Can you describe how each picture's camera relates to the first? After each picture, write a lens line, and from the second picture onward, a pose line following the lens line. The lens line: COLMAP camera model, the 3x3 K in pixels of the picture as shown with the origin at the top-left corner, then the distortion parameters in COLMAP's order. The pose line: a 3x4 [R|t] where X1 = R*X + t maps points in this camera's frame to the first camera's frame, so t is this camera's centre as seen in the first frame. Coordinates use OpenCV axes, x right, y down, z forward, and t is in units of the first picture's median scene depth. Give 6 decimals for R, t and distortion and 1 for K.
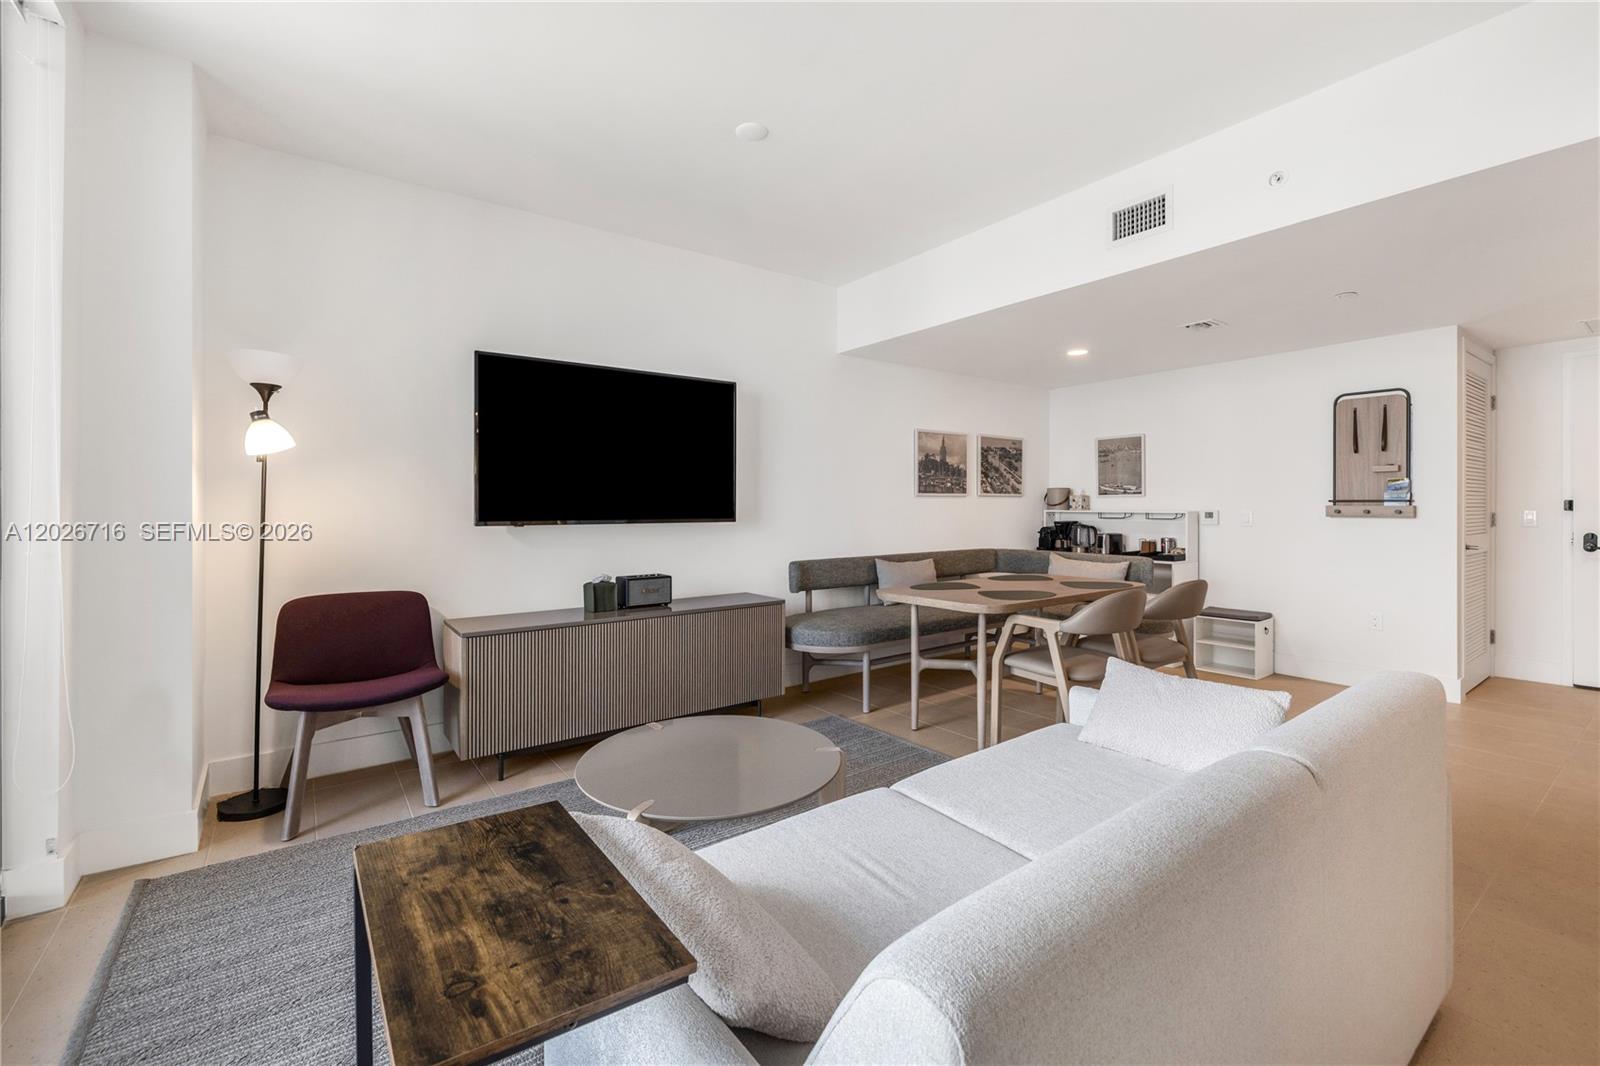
lens RADIAL K [[659.3, 0, 778.4], [0, 659.3, 509.0], [0, 0, 1]] dist [0.000238, 0.000488]
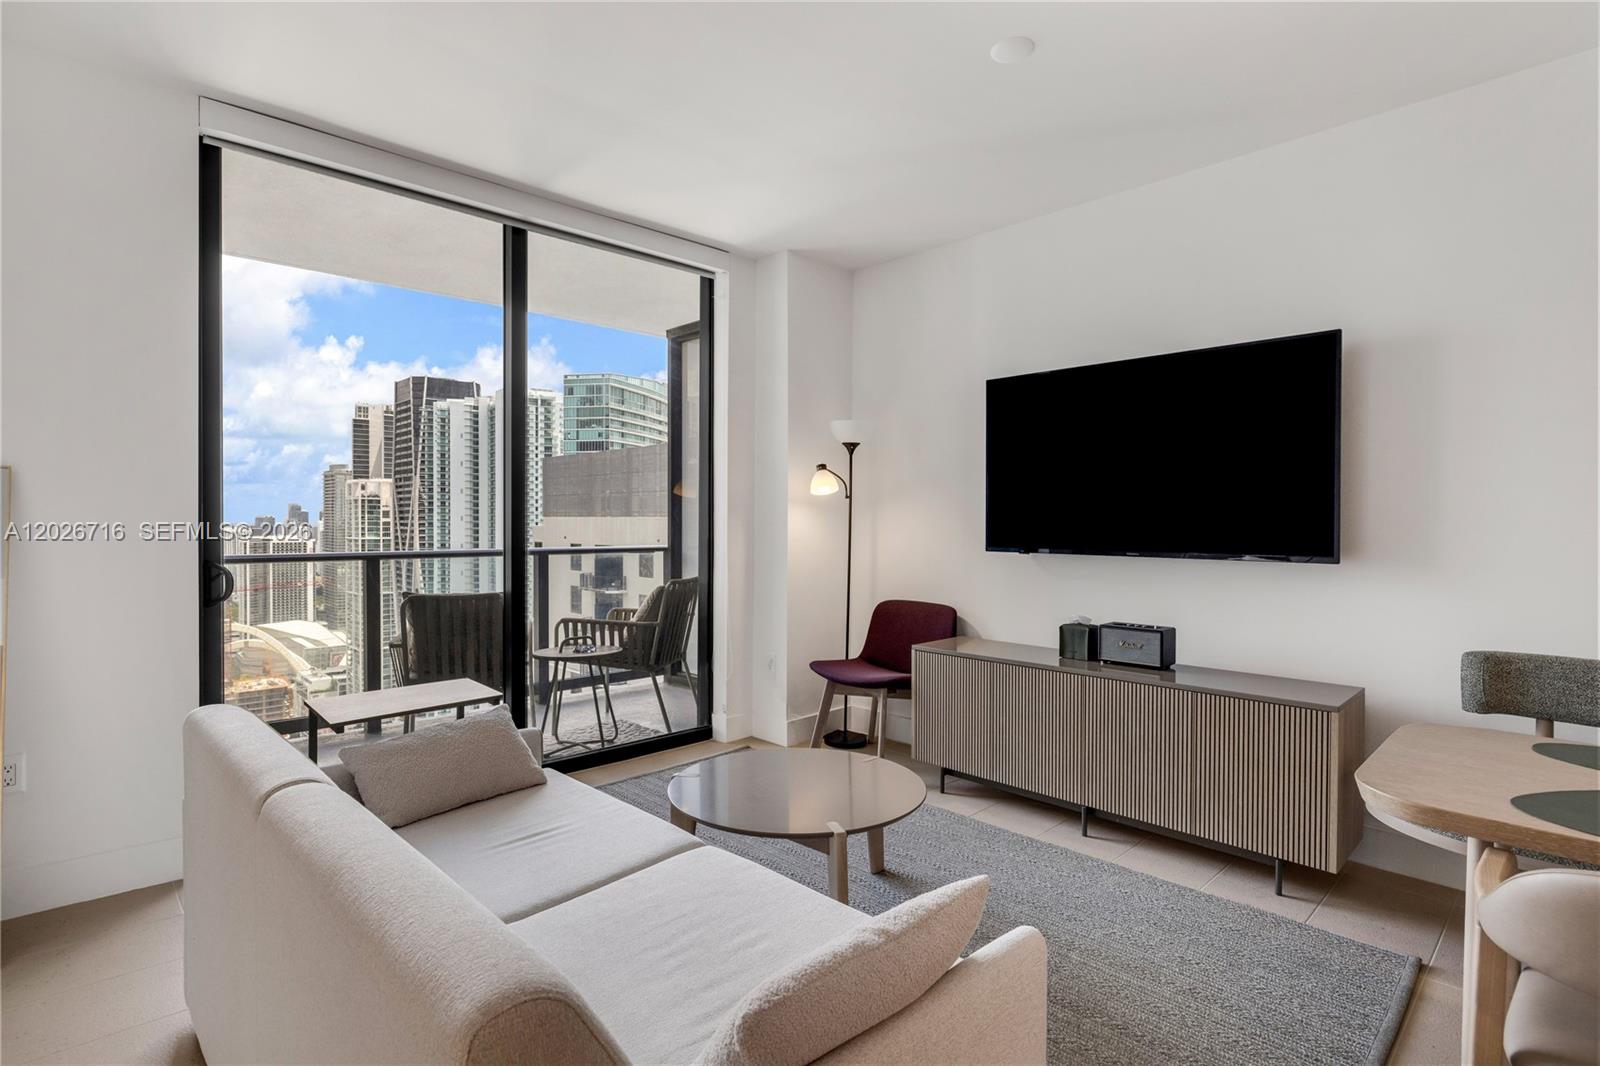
lens RADIAL K [[759.1, 0, 771.5], [0, 759.1, 524.1], [0, 0, 1]] dist [-0.006503, -0.000433]
pose [[0.155944, 0.007755, -0.987736, 0.409084], [-0.007150, 0.999952, 0.006722, -0.013660], [0.987740, 0.006014, 0.155991, 0.303522]]
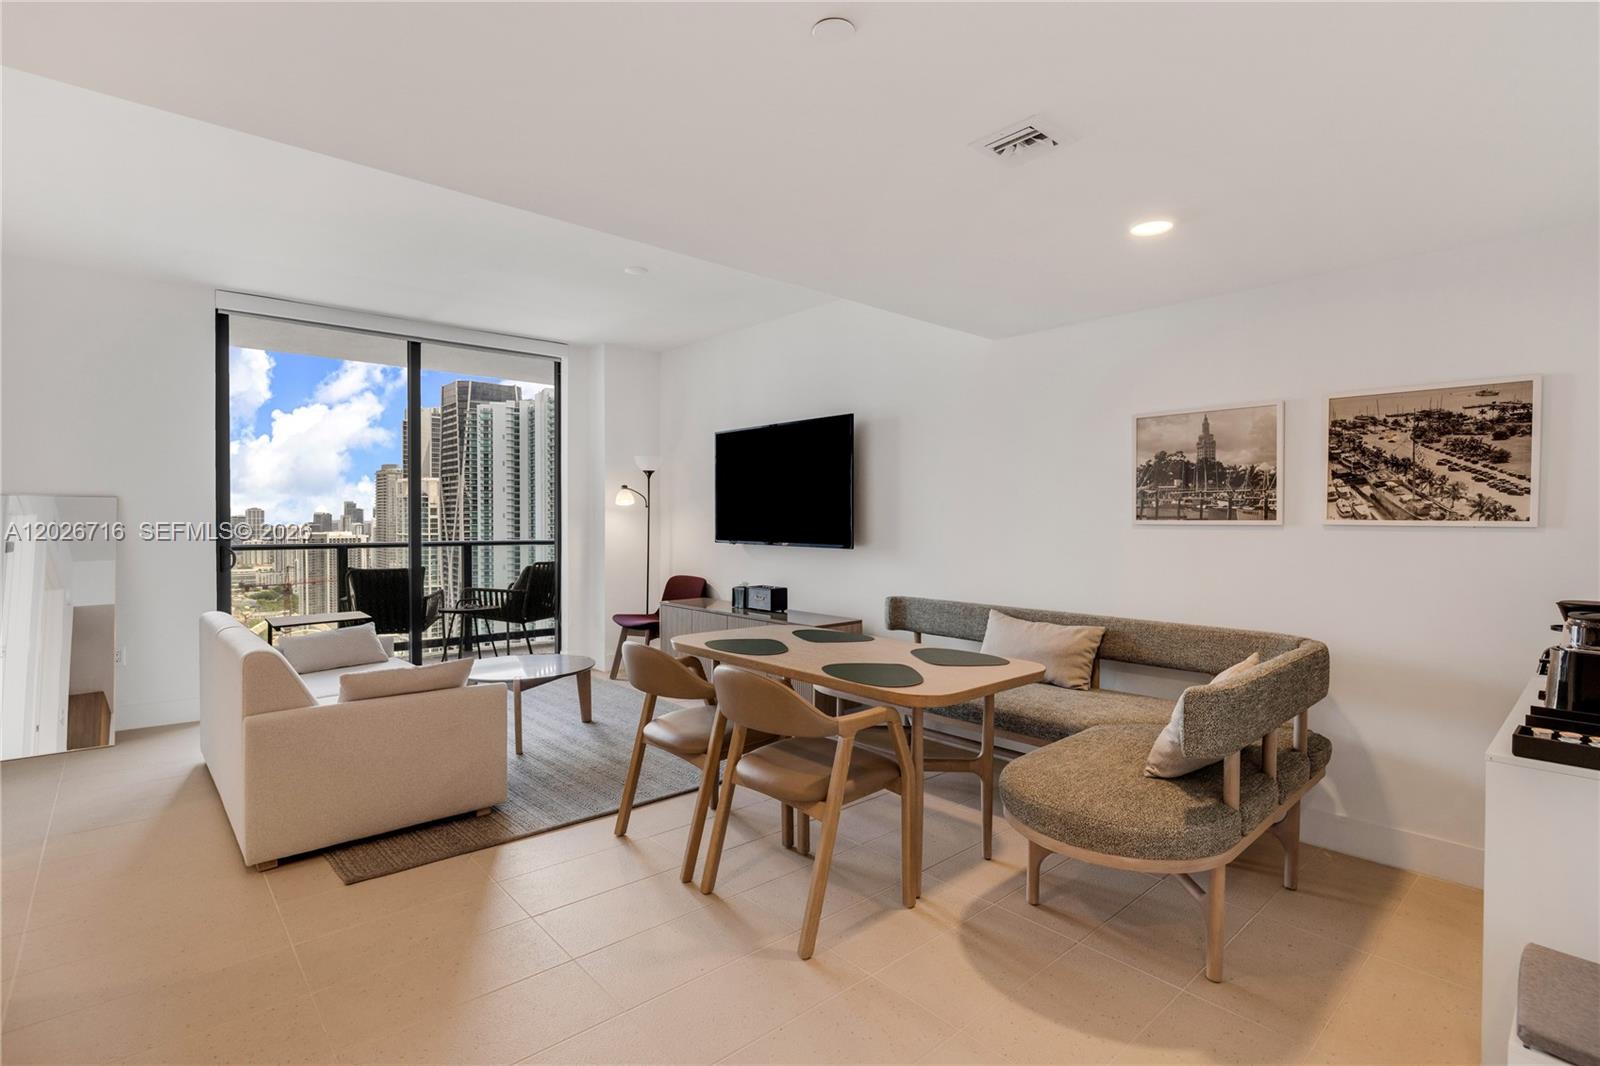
lens RADIAL K [[743.3, 0, 770.9], [0, 743.3, 524.7], [0, 0, 1]] dist [-0.002131, -0.000203]
pose [[0.109068, 0.012746, -0.993953, 0.829812], [-0.007873, 0.999898, 0.011958, -0.024868], [0.994003, 0.006521, 0.109157, 0.581934]]
